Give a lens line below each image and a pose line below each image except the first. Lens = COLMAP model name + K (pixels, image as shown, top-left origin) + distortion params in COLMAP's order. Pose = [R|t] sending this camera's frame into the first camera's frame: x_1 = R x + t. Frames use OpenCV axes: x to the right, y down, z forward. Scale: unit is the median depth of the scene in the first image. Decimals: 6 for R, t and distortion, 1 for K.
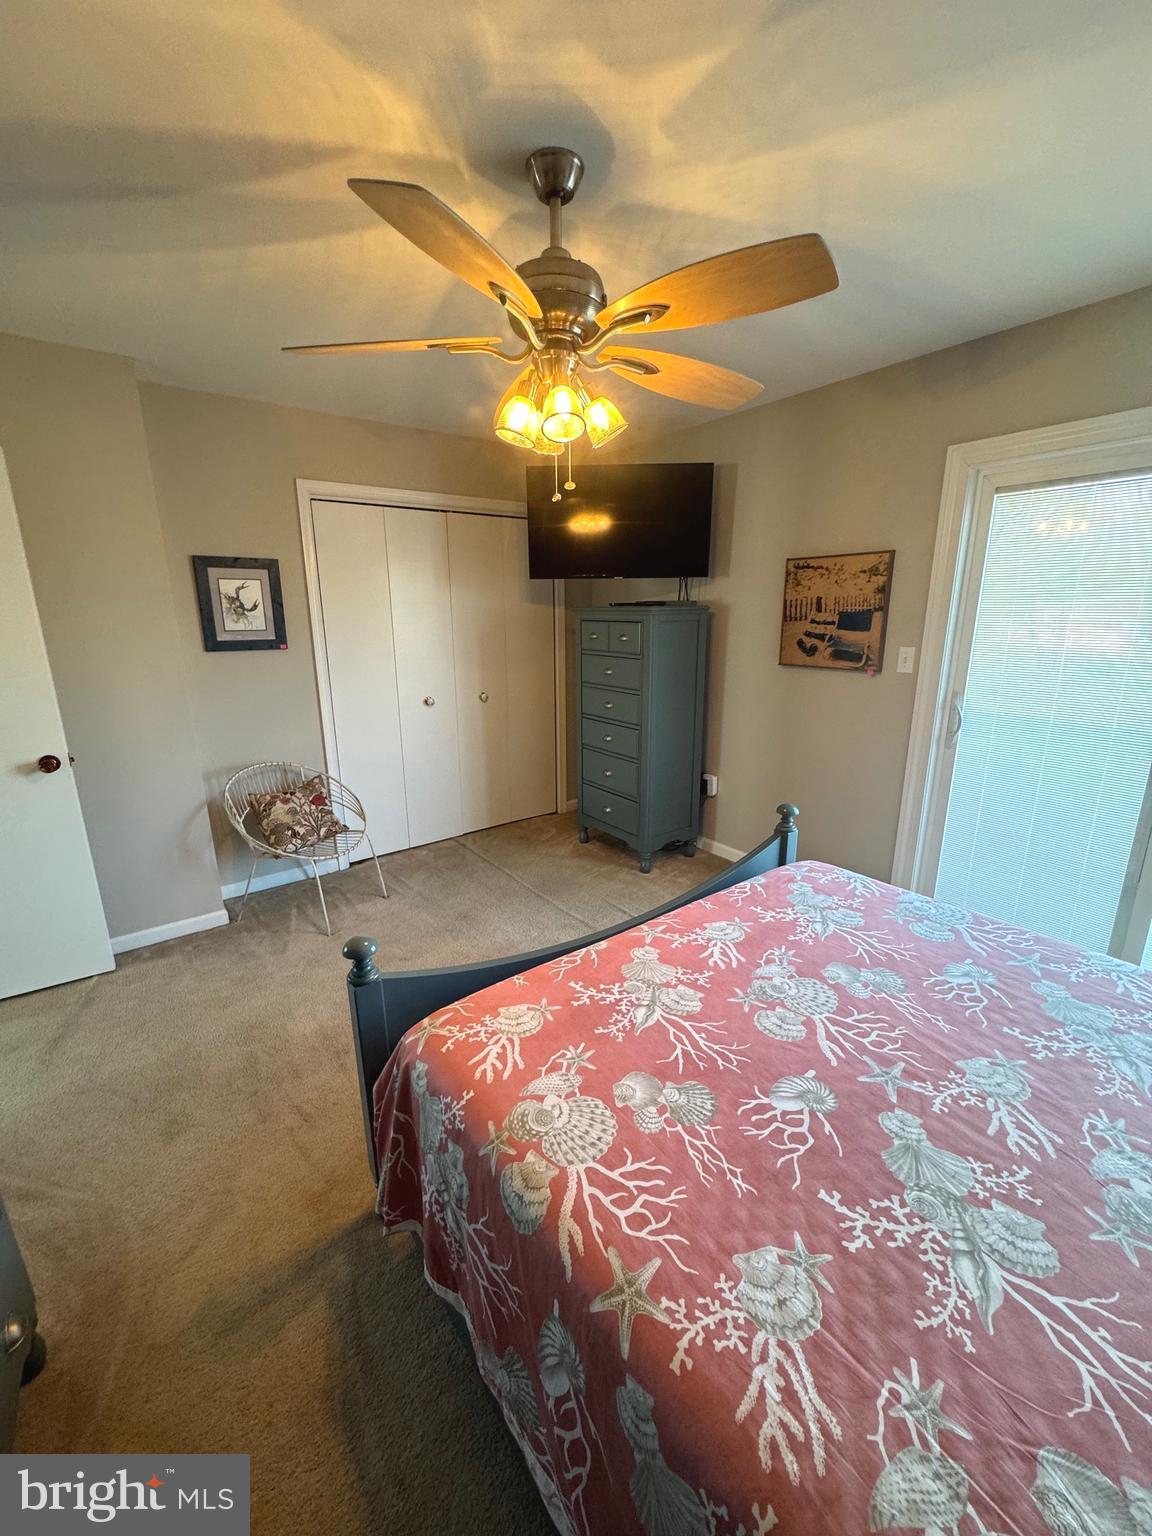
lens RADIAL K [[612.9, 0, 575.3], [0, 612.9, 769.7], [0, 0, 1]] dist [-0.003531, 0.000537]
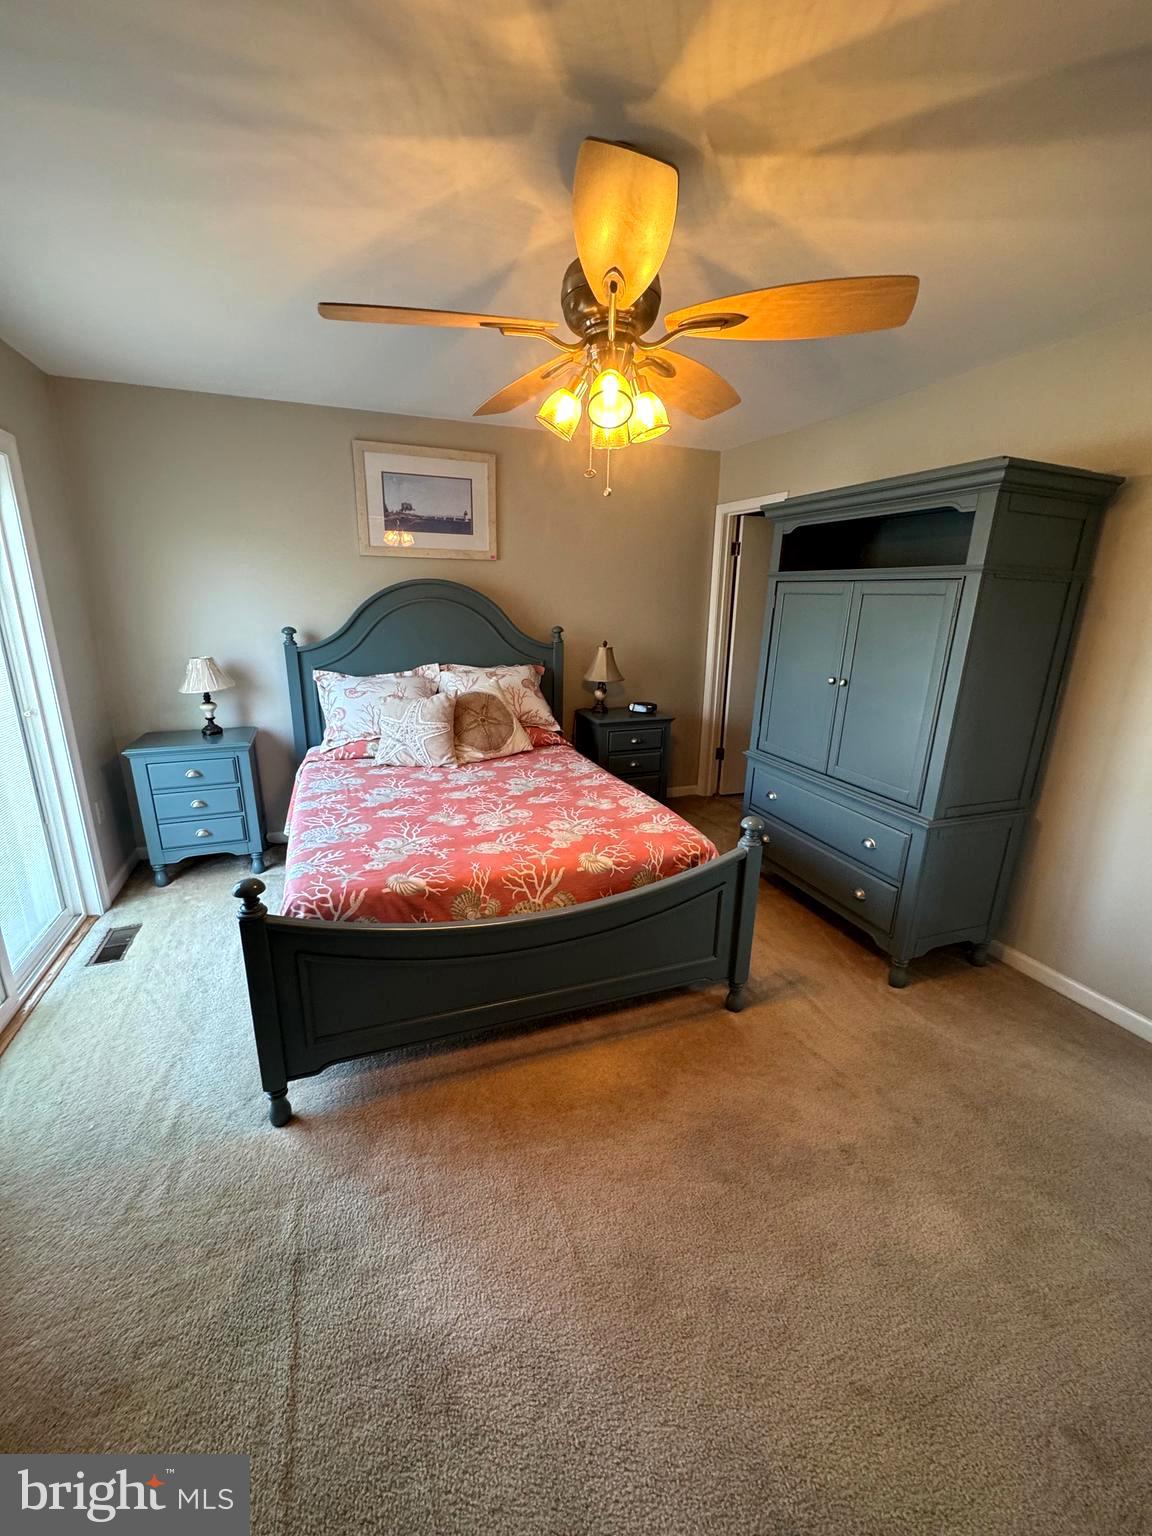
lens RADIAL K [[612.9, 0, 574.8], [0, 612.9, 768.8], [0, 0, 1]] dist [-0.003531, 0.000537]
pose [[-0.963022, -0.077204, 0.258124, -0.262484], [0.063254, 0.866496, 0.495159, -0.531569], [-0.261892, 0.493177, -0.829572, 1.989023]]
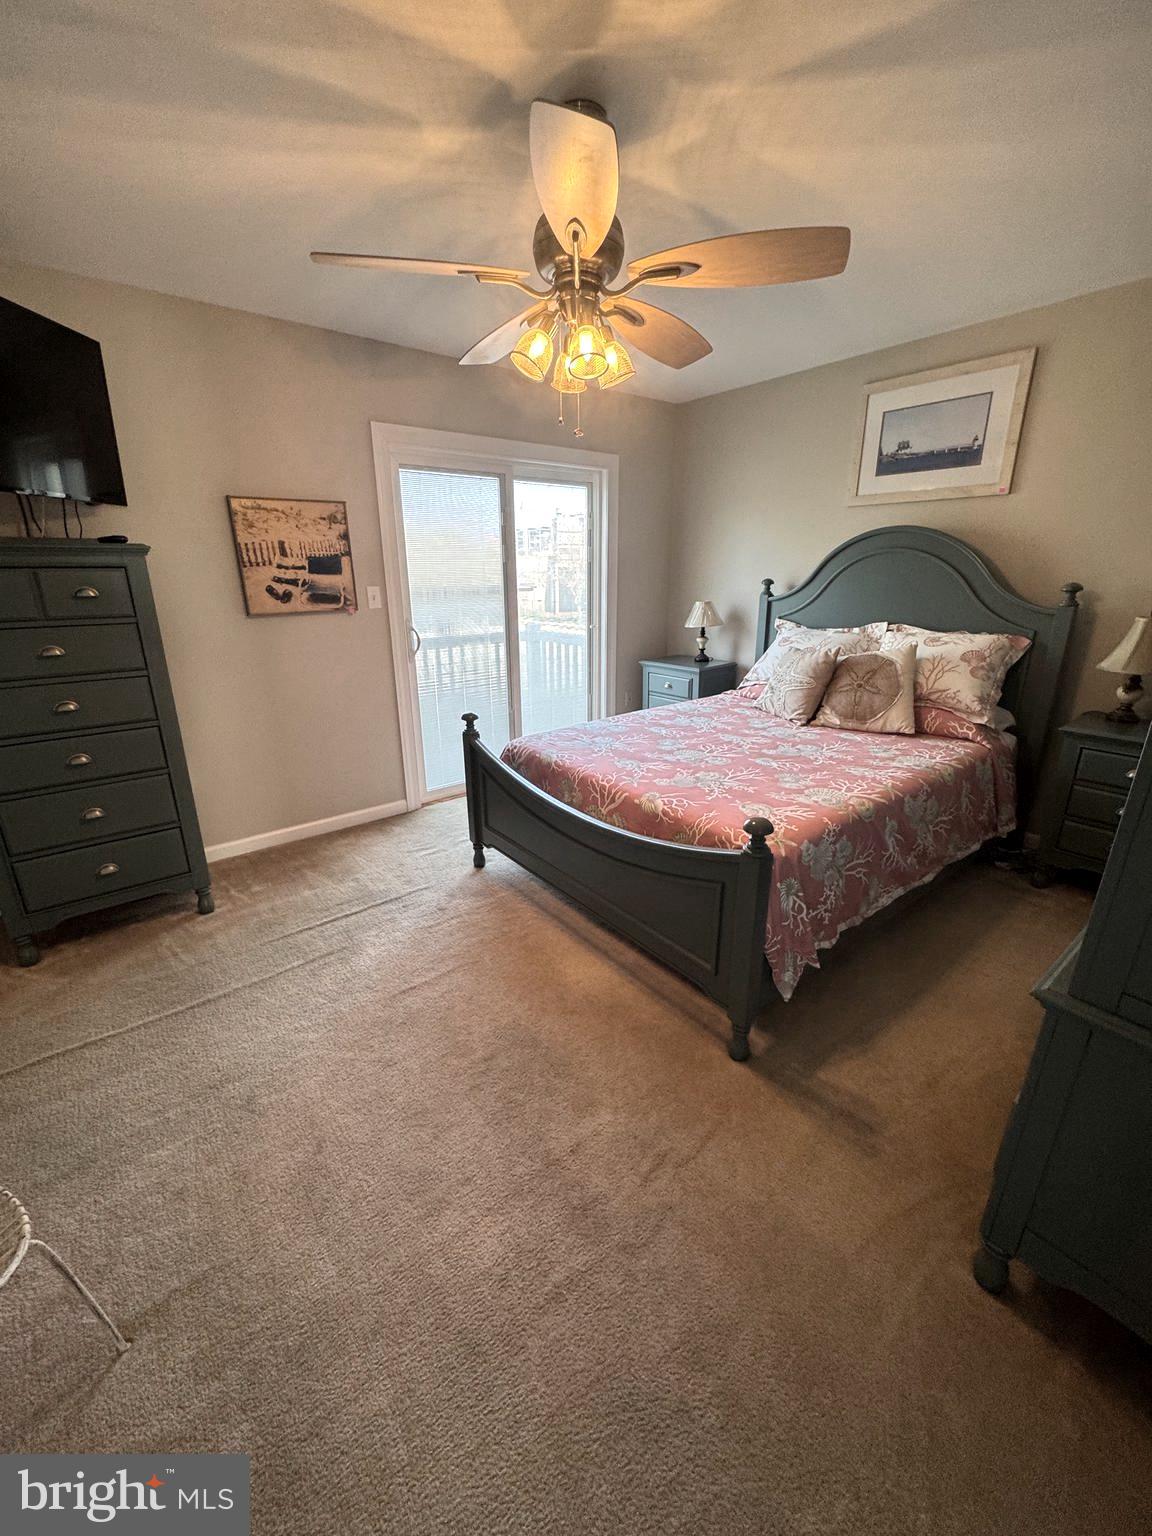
lens RADIAL K [[612.9, 0, 575.8], [0, 612.9, 768.9], [0, 0, 1]] dist [-0.003531, 0.000537]
pose [[-0.032567, -0.306388, 0.951349, -1.209909], [0.261875, 0.915985, 0.303963, -0.219940], [-0.964552, 0.259034, 0.050405, 1.065969]]
